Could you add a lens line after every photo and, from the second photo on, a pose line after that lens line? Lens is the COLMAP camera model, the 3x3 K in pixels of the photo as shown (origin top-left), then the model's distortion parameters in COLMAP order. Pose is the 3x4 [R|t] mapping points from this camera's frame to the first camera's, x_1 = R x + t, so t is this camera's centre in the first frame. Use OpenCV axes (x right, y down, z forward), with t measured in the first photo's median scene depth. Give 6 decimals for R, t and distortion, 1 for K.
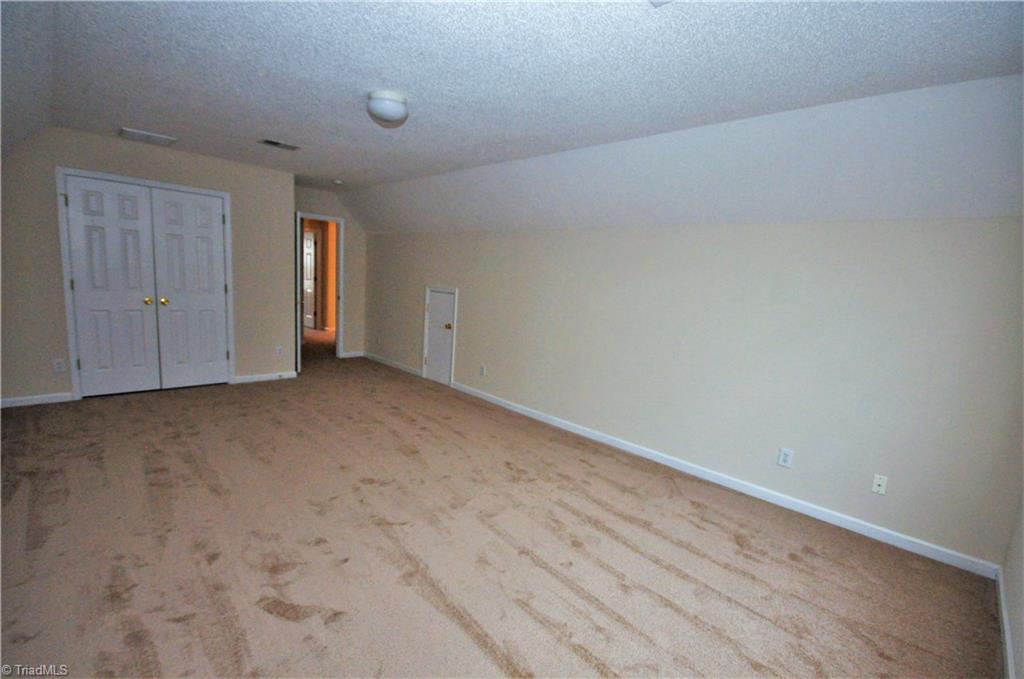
lens RADIAL K [[448.2, 0, 513.3], [0, 448.2, 349.0], [0, 0, 1]] dist [-0.000773, -0.000104]
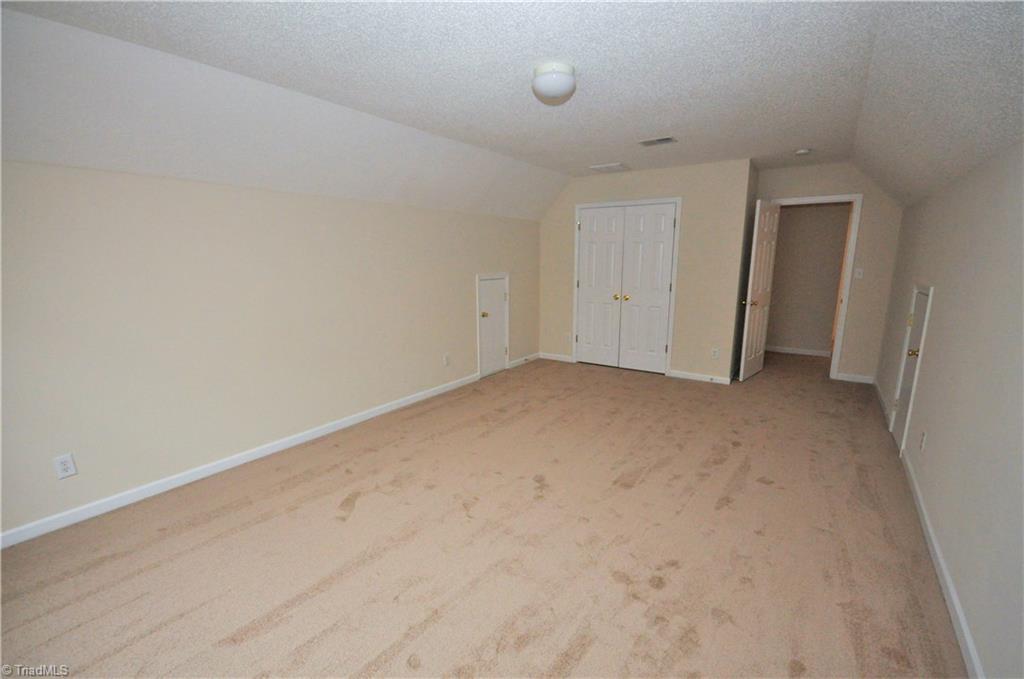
lens RADIAL K [[448.2, 0, 513.3], [0, 448.2, 349.0], [0, 0, 1]] dist [-0.000773, -0.000104]
pose [[0.178795, 0.130201, -0.975233, 0.436776], [-0.139108, 0.984593, 0.105947, -0.060783], [0.974003, 0.116720, 0.194152, 0.532934]]
